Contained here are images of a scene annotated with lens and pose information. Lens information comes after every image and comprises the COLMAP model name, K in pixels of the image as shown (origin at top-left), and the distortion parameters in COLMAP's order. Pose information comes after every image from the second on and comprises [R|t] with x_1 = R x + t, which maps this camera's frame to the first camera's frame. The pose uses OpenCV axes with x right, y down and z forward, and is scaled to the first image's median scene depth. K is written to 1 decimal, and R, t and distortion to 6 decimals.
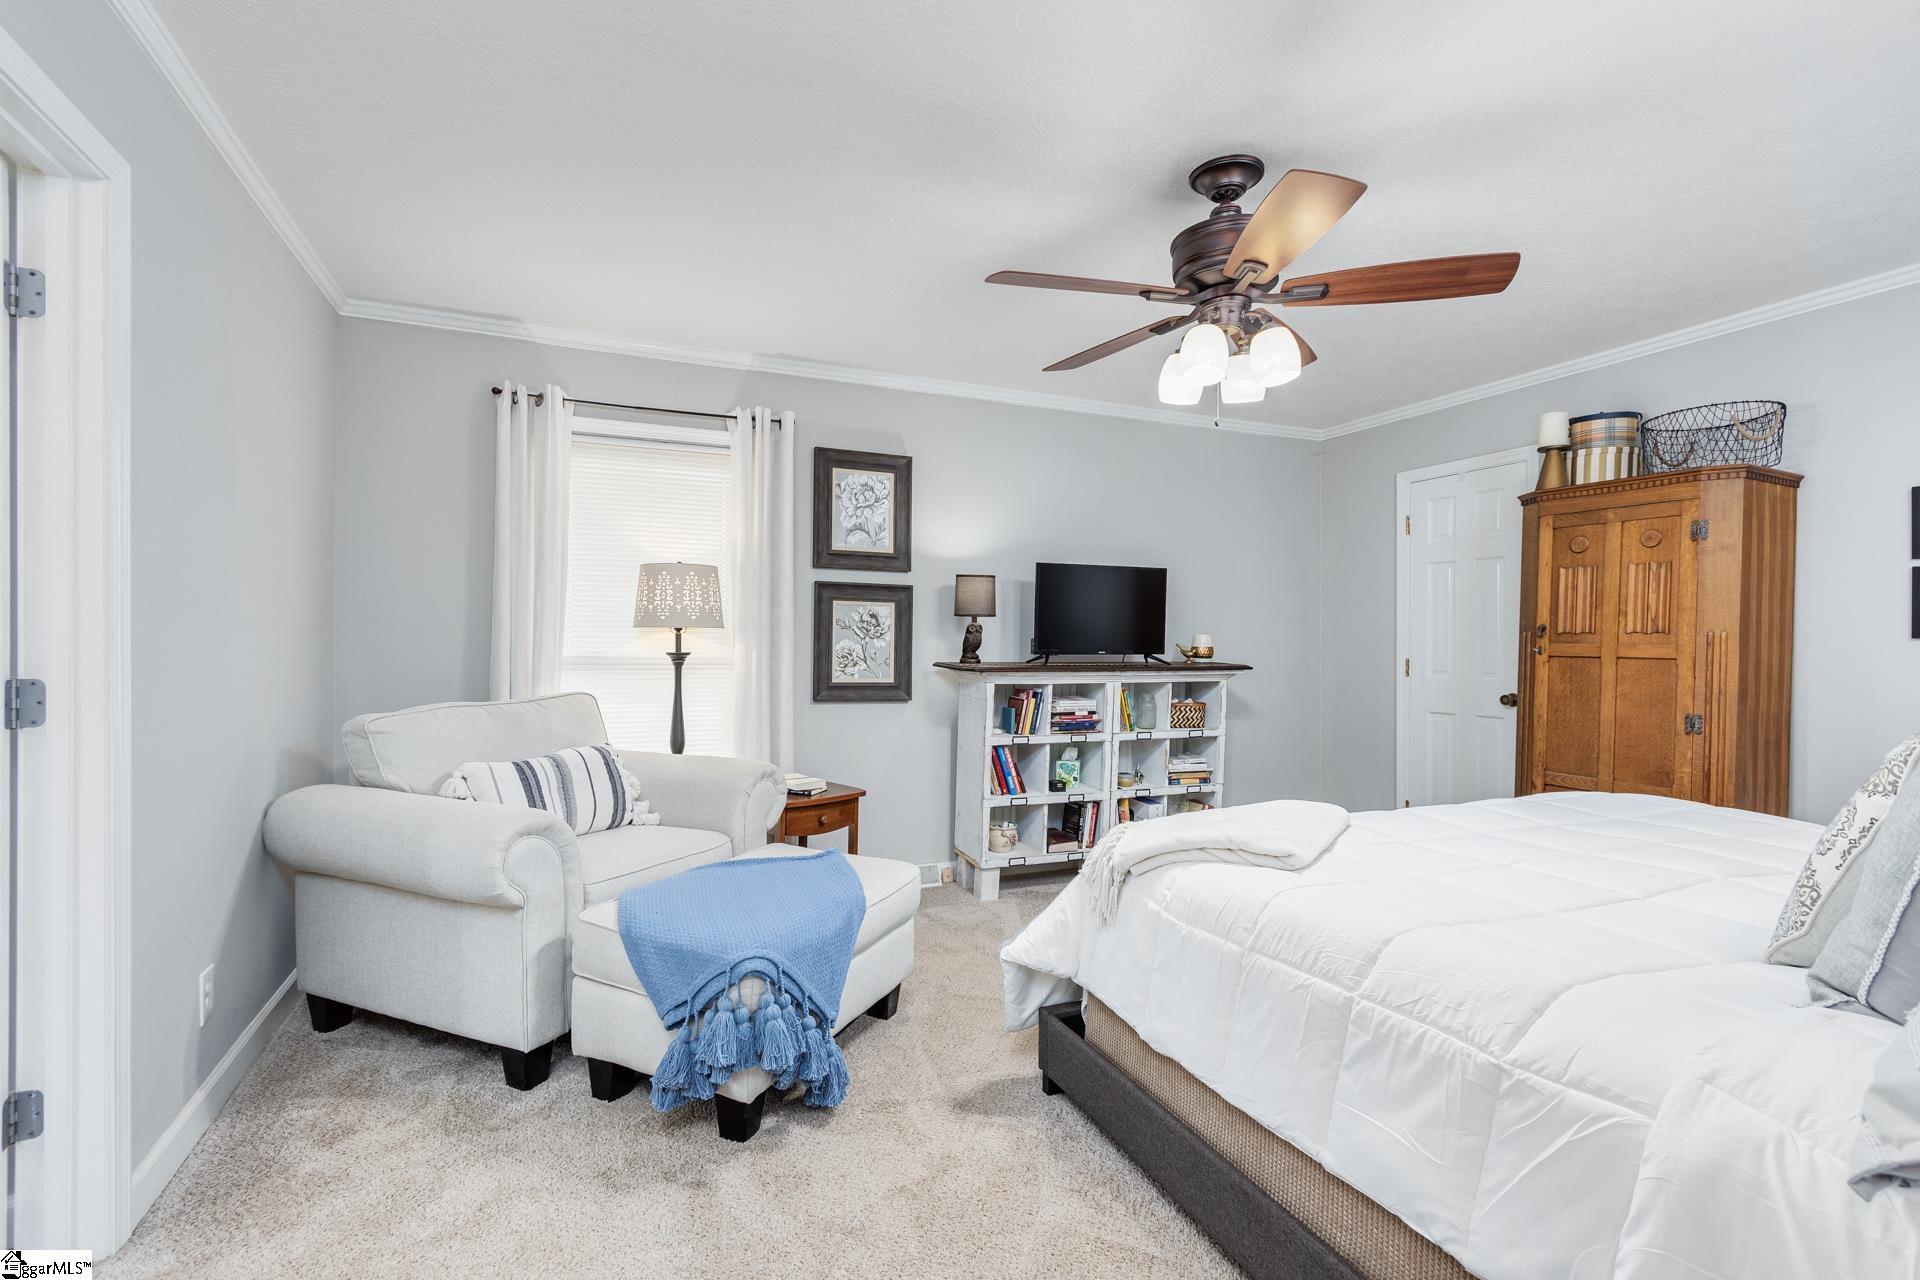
lens RADIAL K [[839.8, 0, 896.7], [0, 839.8, 643.9], [0, 0, 1]] dist [0.002898, 0.000193]
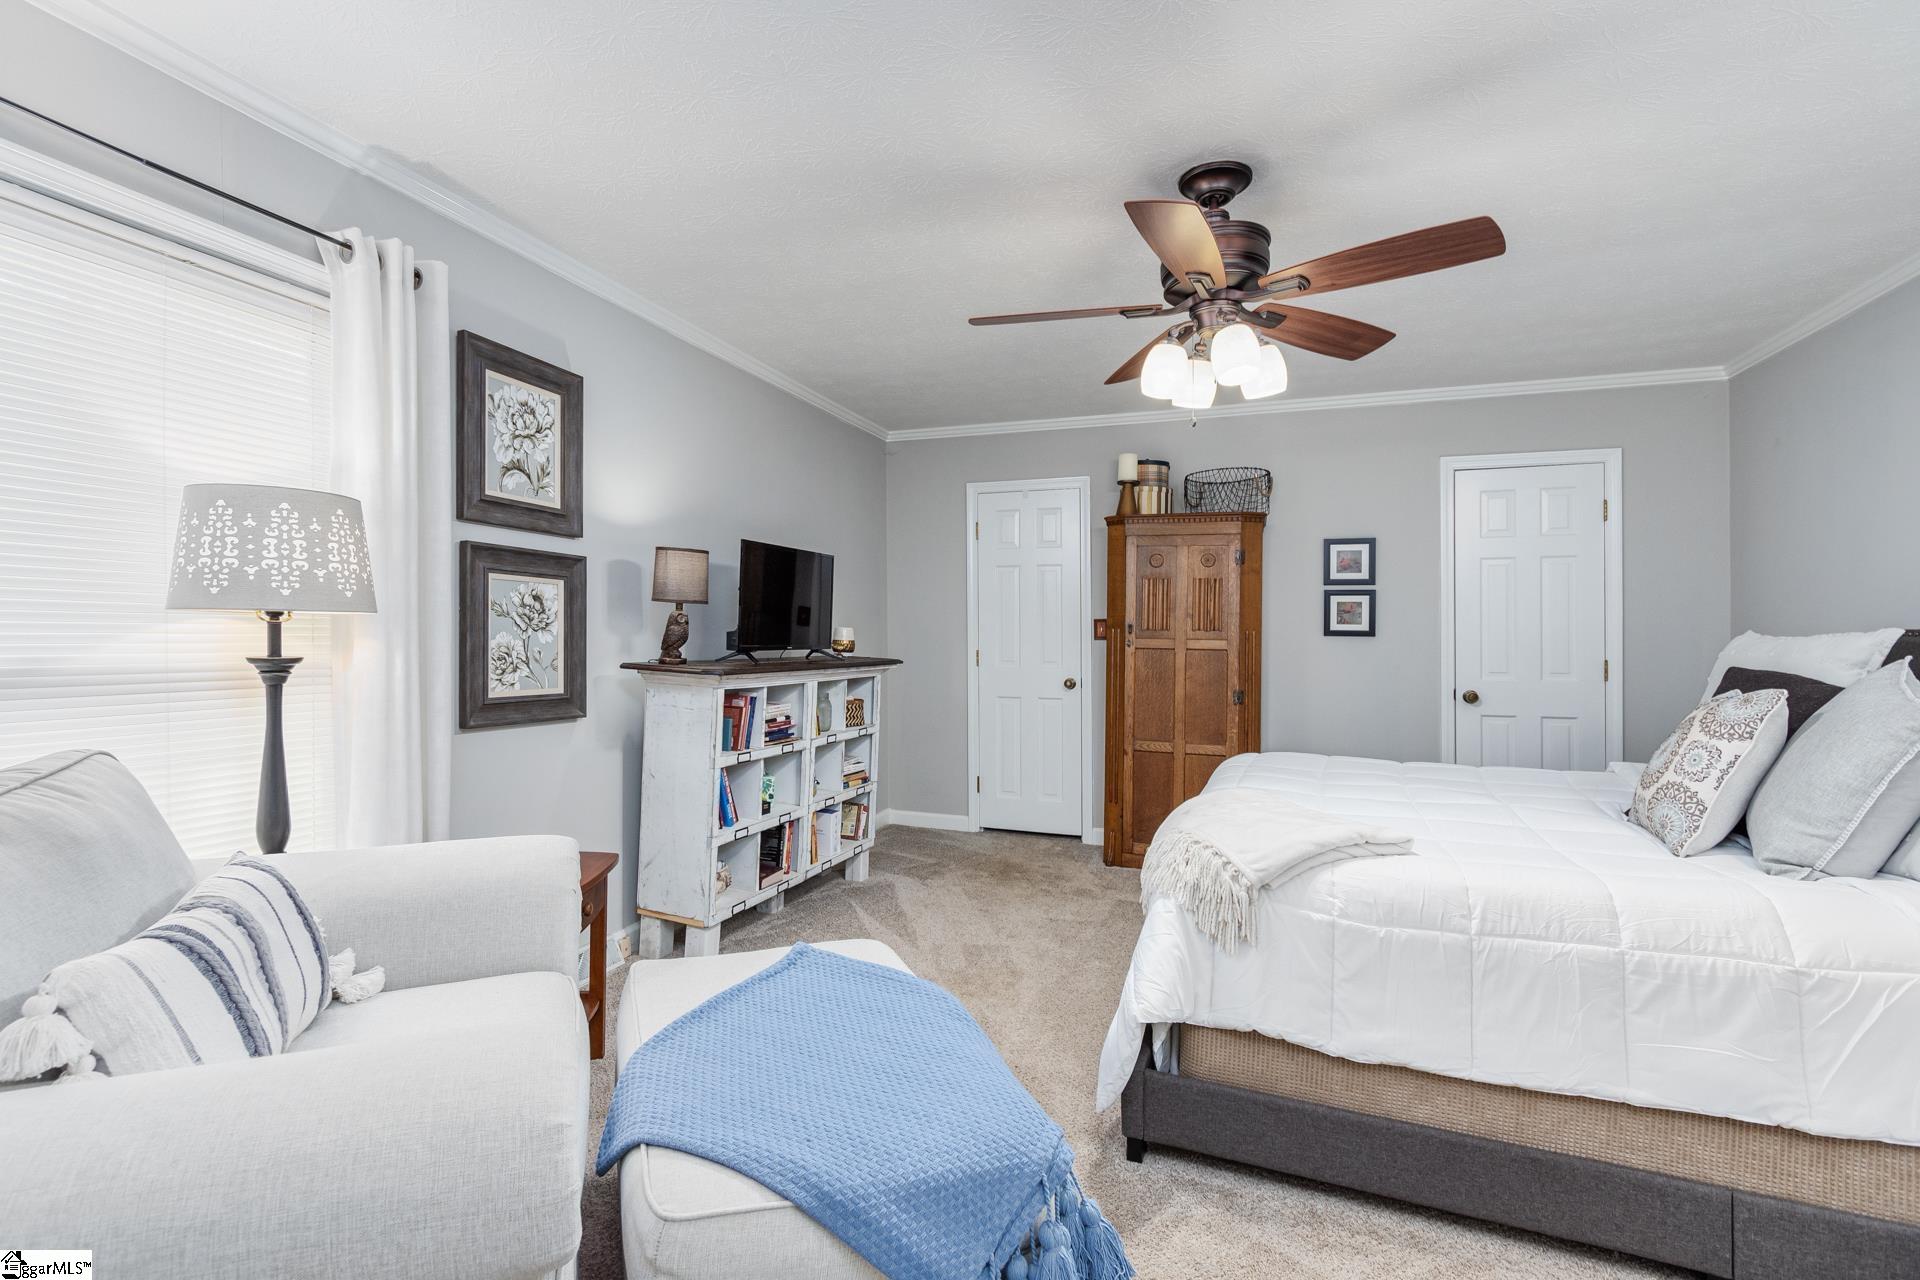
lens RADIAL K [[874.9, 0, 943.3], [0, 874.9, 634.7], [0, 0, 1]] dist [0.003955, -0.001109]
pose [[0.690597, 0.001024, 0.723239, -0.322837], [-0.004106, 0.999988, 0.002505, -0.006529], [-0.723228, -0.004700, 0.690593, 0.273155]]
